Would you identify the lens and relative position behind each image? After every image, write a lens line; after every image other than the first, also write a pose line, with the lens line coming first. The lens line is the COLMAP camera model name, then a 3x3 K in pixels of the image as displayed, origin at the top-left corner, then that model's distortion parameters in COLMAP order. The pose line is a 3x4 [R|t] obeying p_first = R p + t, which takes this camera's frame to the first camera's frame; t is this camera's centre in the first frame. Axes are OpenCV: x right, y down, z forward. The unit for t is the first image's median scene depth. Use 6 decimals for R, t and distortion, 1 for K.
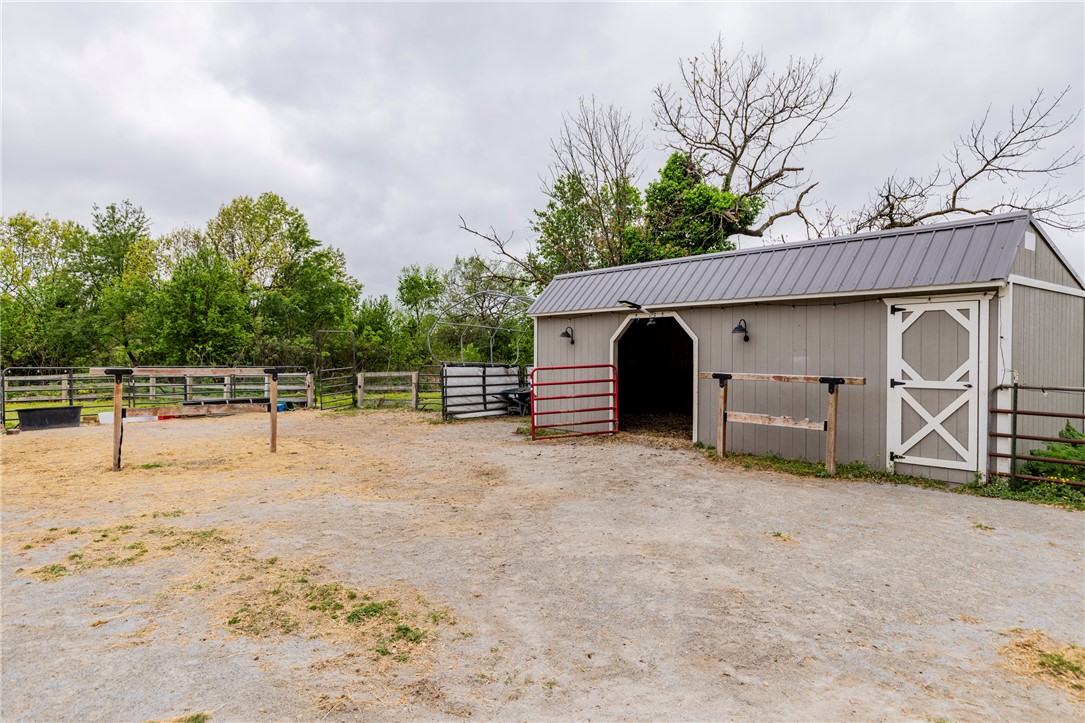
lens RADIAL K [[697.0, 0, 542.5], [0, 697.0, 361.5], [0, 0, 1]] dist [-0.001860, -0.000390]
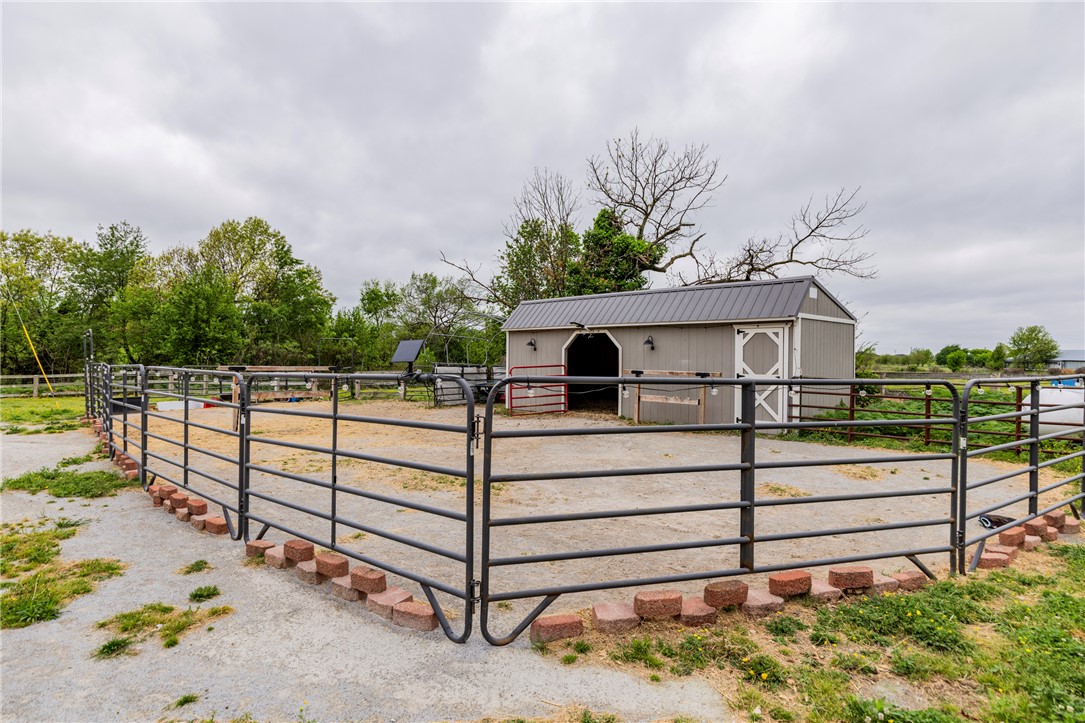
lens RADIAL K [[620.8, 0, 542.5], [0, 620.8, 361.5], [0, 0, 1]] dist [0.000212, -0.000430]
pose [[0.994824, 0.002889, 0.101574, -0.049963], [-0.002518, 0.999990, -0.003776, 0.001516], [-0.101584, 0.003501, 0.994821, -0.190514]]
